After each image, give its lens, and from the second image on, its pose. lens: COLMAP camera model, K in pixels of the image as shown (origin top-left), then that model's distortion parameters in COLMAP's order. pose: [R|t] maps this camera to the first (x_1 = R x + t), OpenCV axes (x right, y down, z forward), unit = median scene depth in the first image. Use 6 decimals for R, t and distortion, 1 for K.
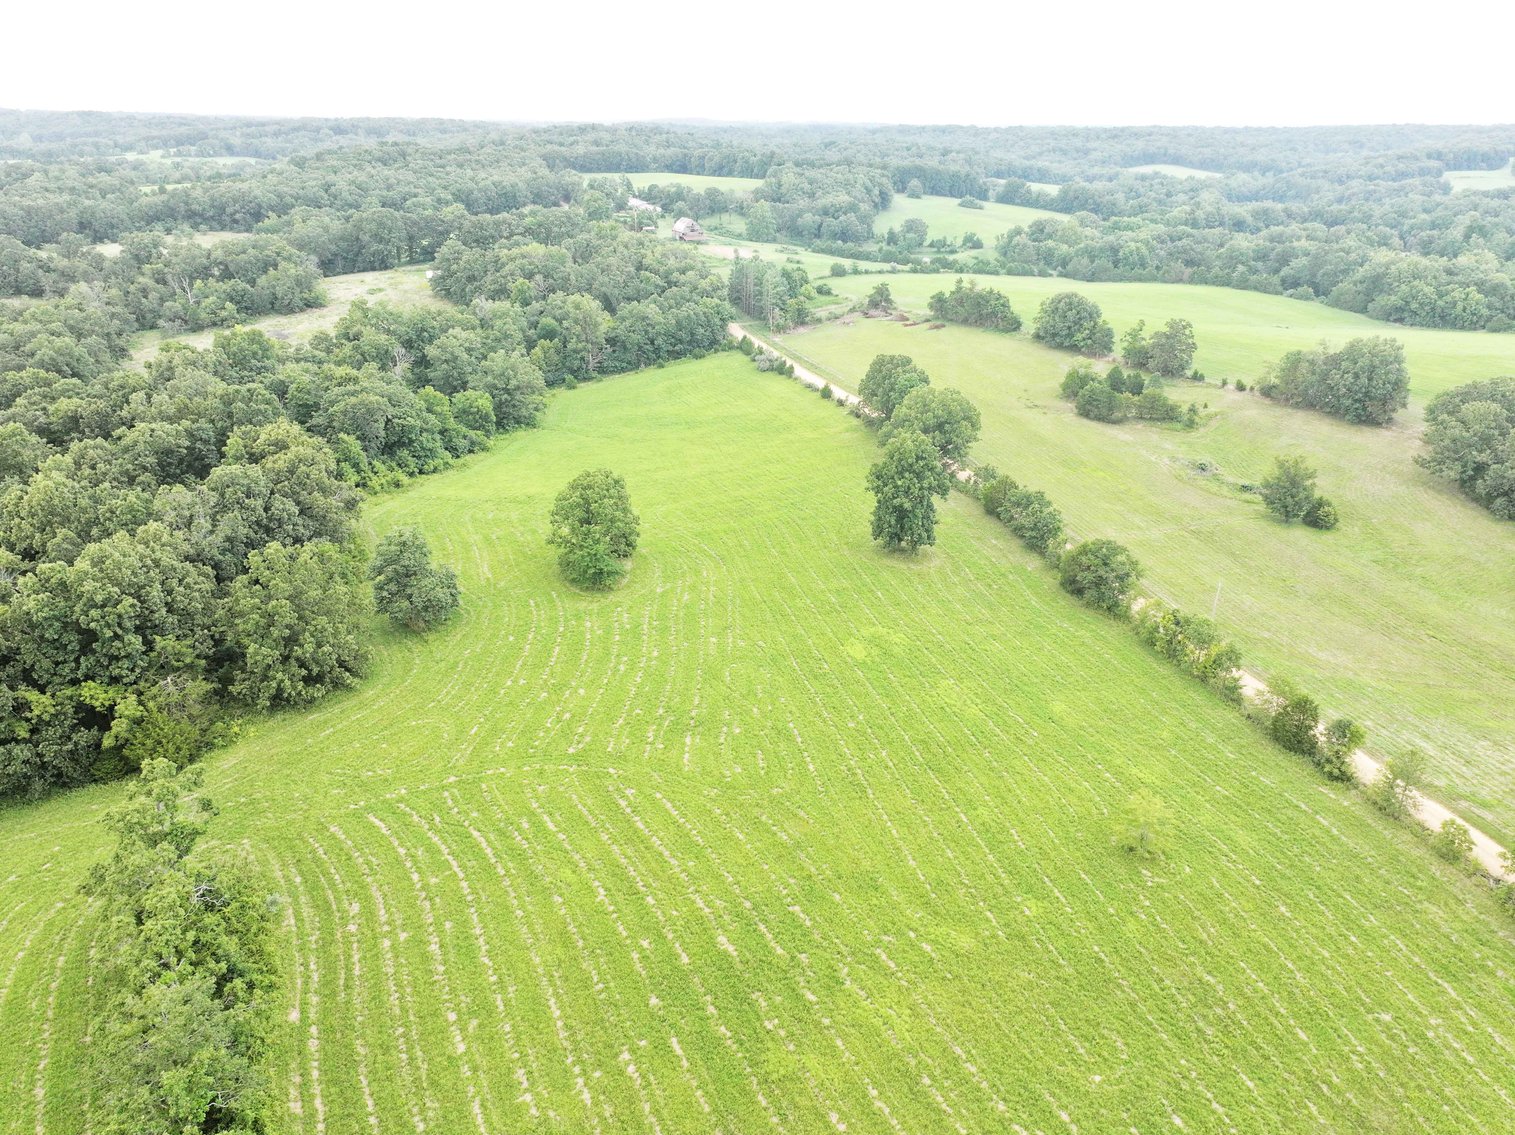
lens RADIAL K [[1063.7, 0, 762.1], [0, 1063.7, 562.4], [0, 0, 1]] dist [-0.004463, 0.022036]
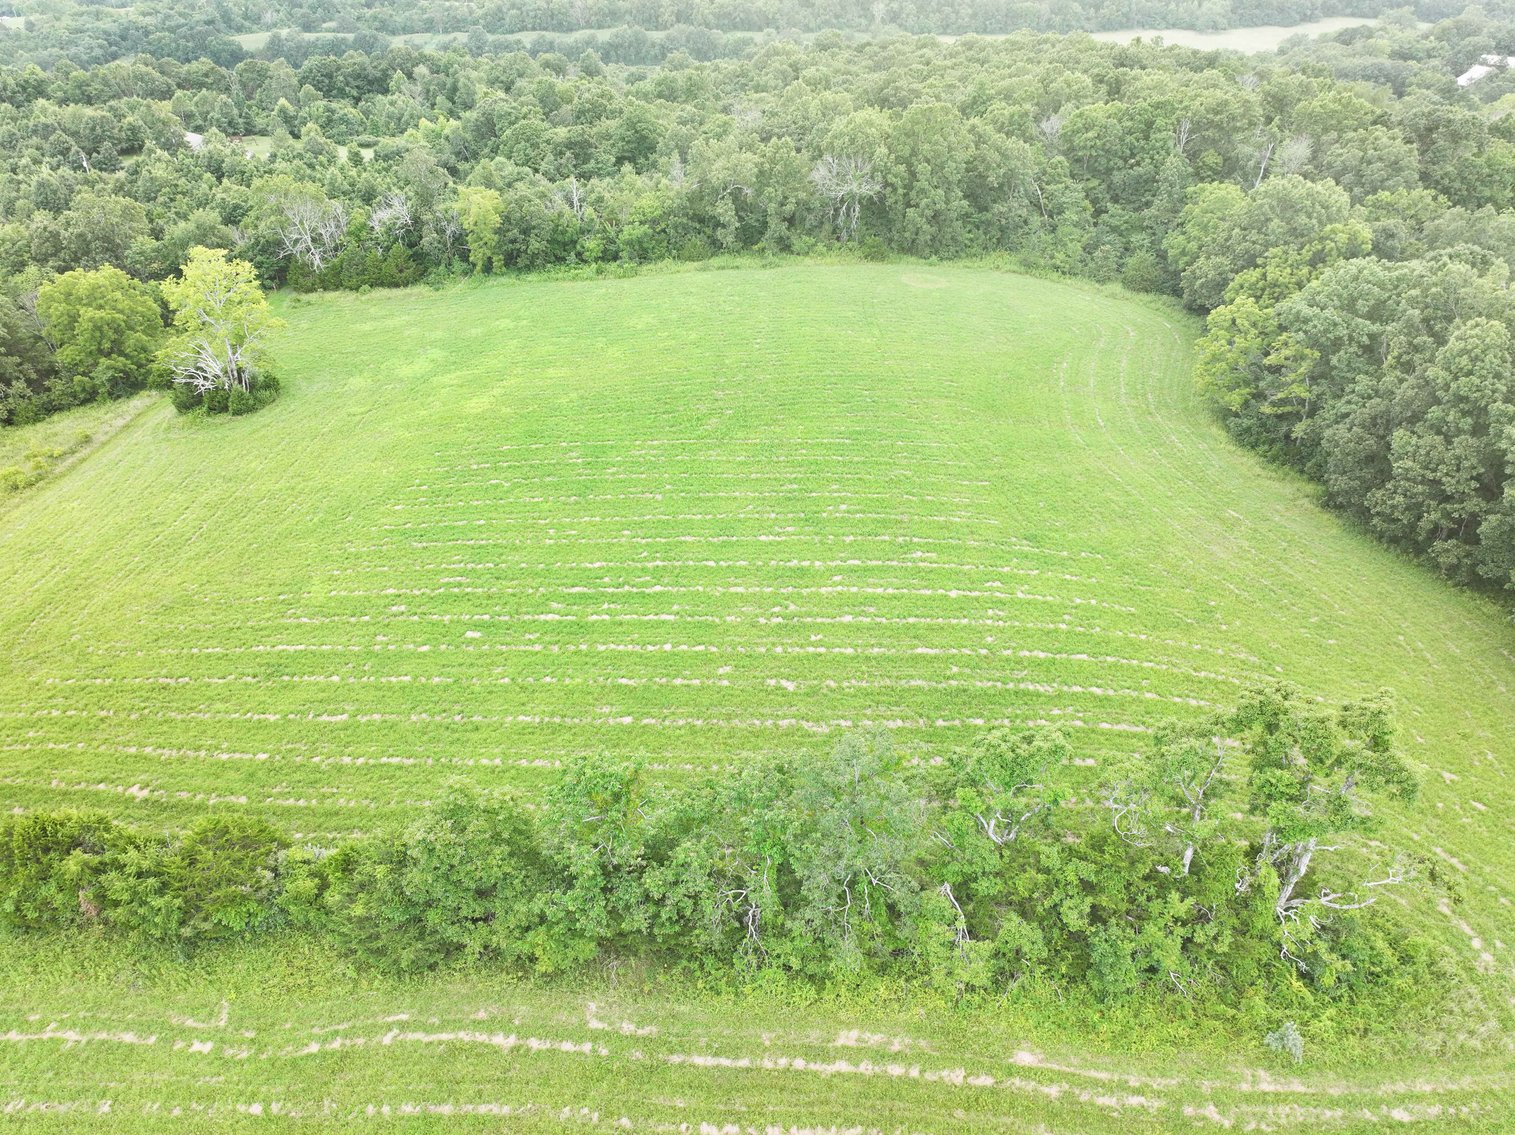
lens RADIAL K [[1063.7, 0, 761.2], [0, 1063.7, 565.1], [0, 0, 1]] dist [-0.004463, 0.022036]
pose [[-0.540905, 0.426266, -0.725065, -0.018552], [-0.323914, 0.689995, 0.647292, -0.046518], [0.776210, 0.584982, -0.235148, 0.378197]]
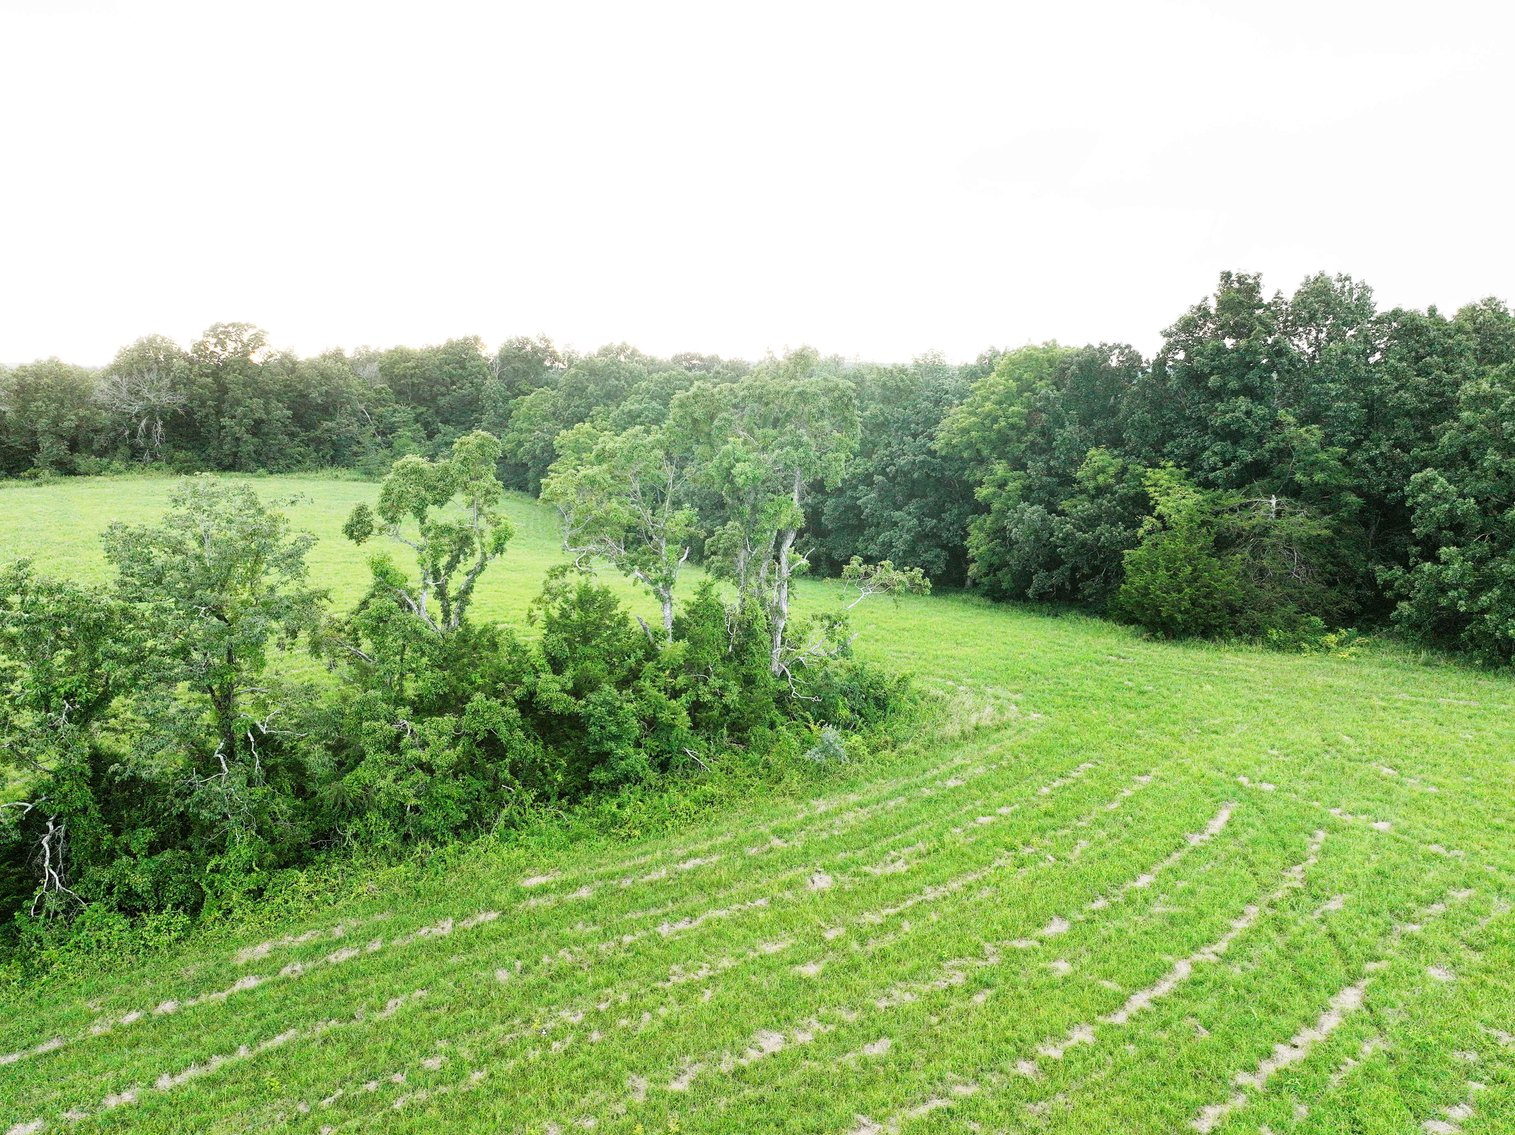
lens RADIAL K [[1063.7, 0, 764.1], [0, 1063.7, 565.0], [0, 0, 1]] dist [-0.004463, 0.022036]
pose [[0.027655, 0.168091, -0.985384, -0.021203], [-0.387674, 0.910413, 0.144422, 0.095912], [0.921382, 0.378013, 0.090342, 0.437249]]
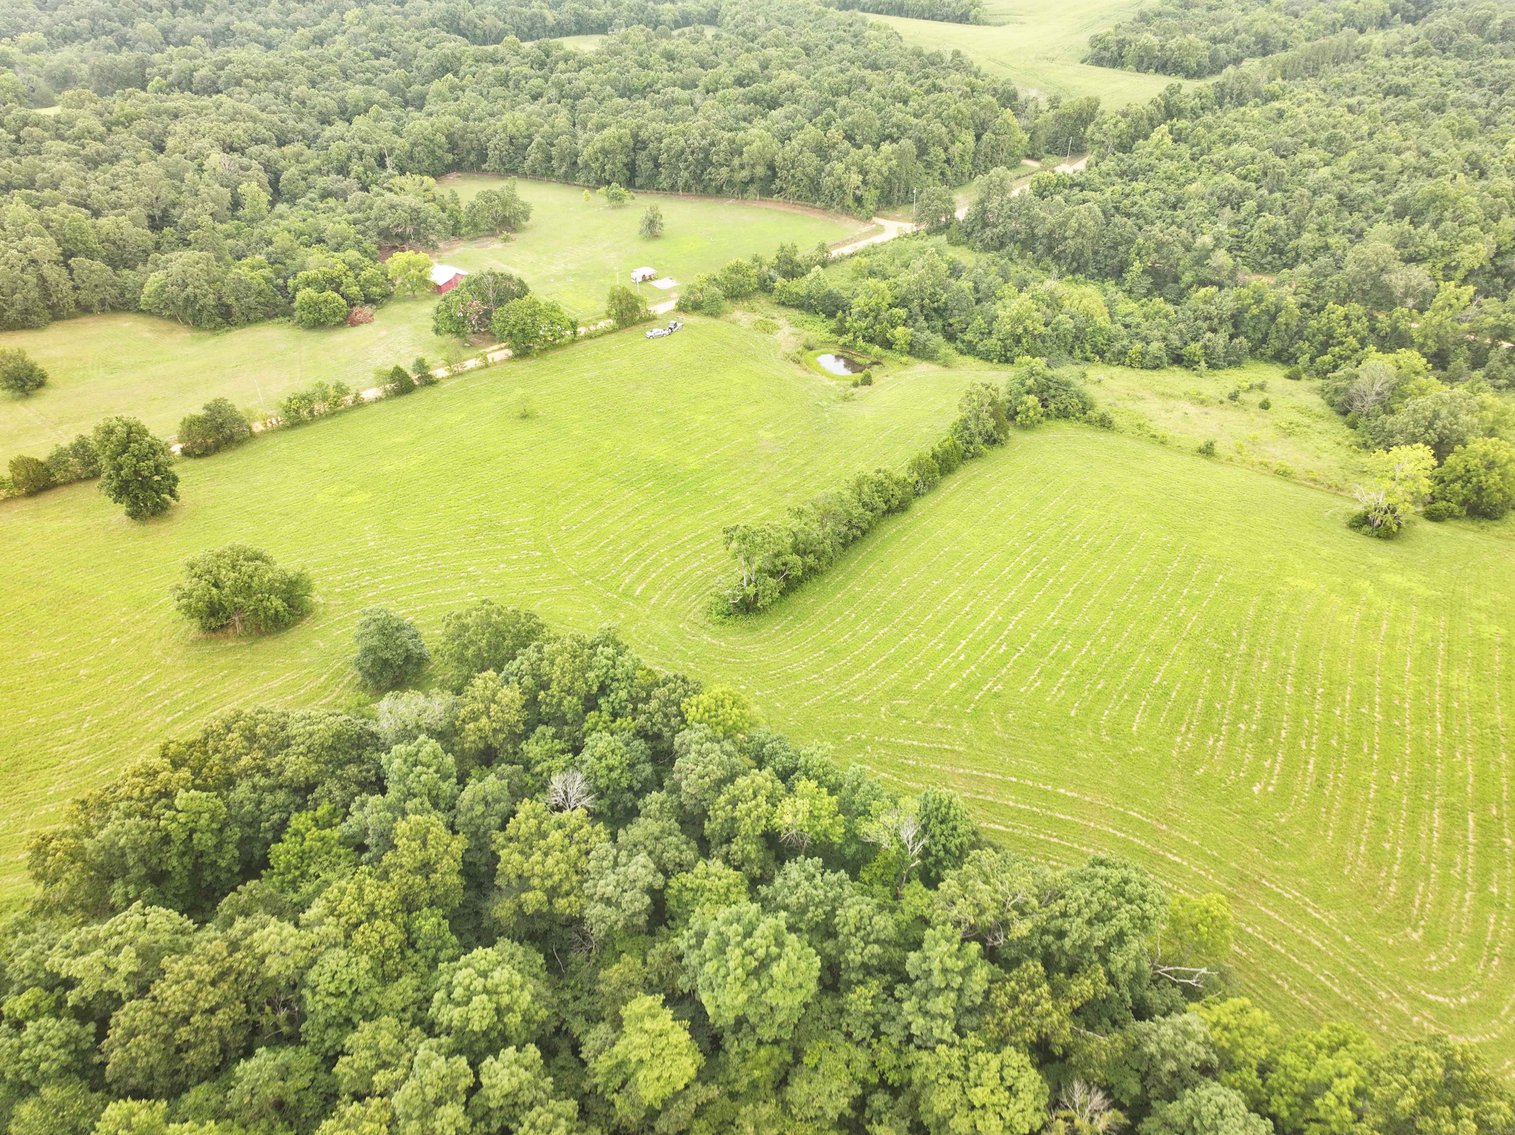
lens RADIAL K [[1063.7, 0, 760.6], [0, 1063.7, 570.0], [0, 0, 1]] dist [-0.004463, 0.022036]
pose [[-0.420698, -0.535792, 0.732080, -0.910200], [0.343492, 0.652811, 0.675168, -0.467051], [-0.839659, 0.535505, -0.090595, 0.530830]]
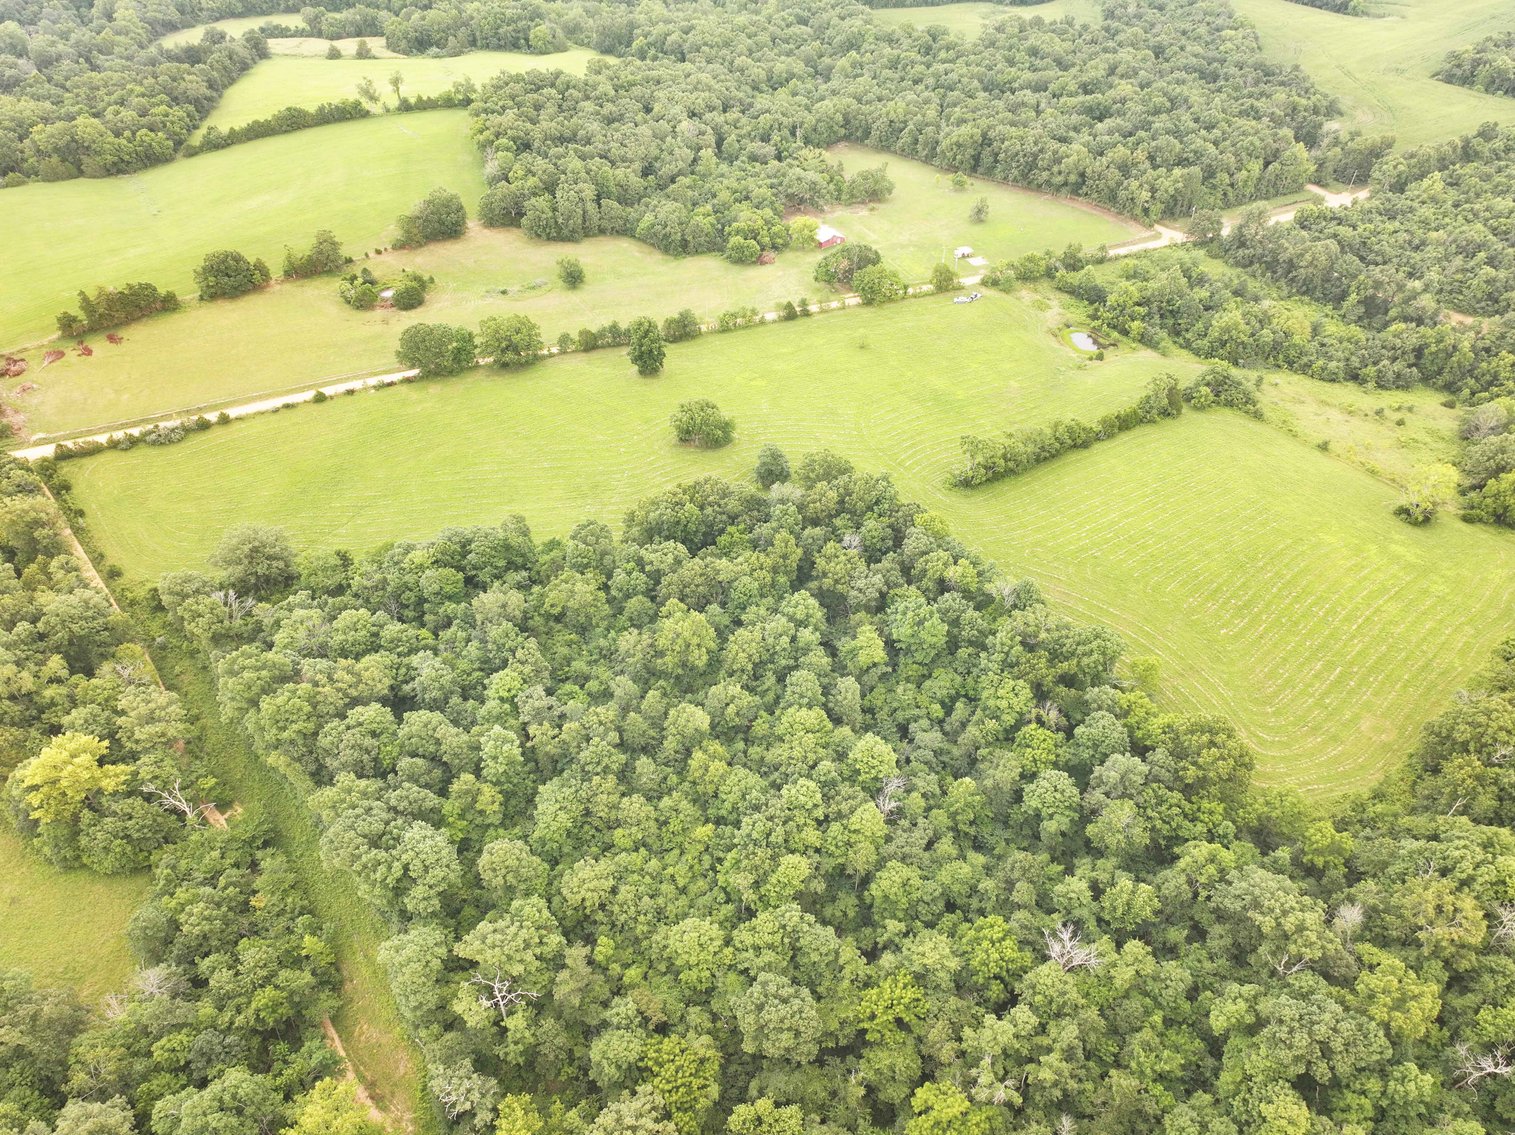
lens RADIAL K [[1063.7, 0, 758.6], [0, 1063.7, 565.7], [0, 0, 1]] dist [-0.004463, 0.022036]
pose [[-0.099032, -0.646936, 0.756086, -1.486513], [0.384344, 0.675989, 0.628743, -0.857003], [-0.917863, 0.352863, 0.181701, 0.515256]]
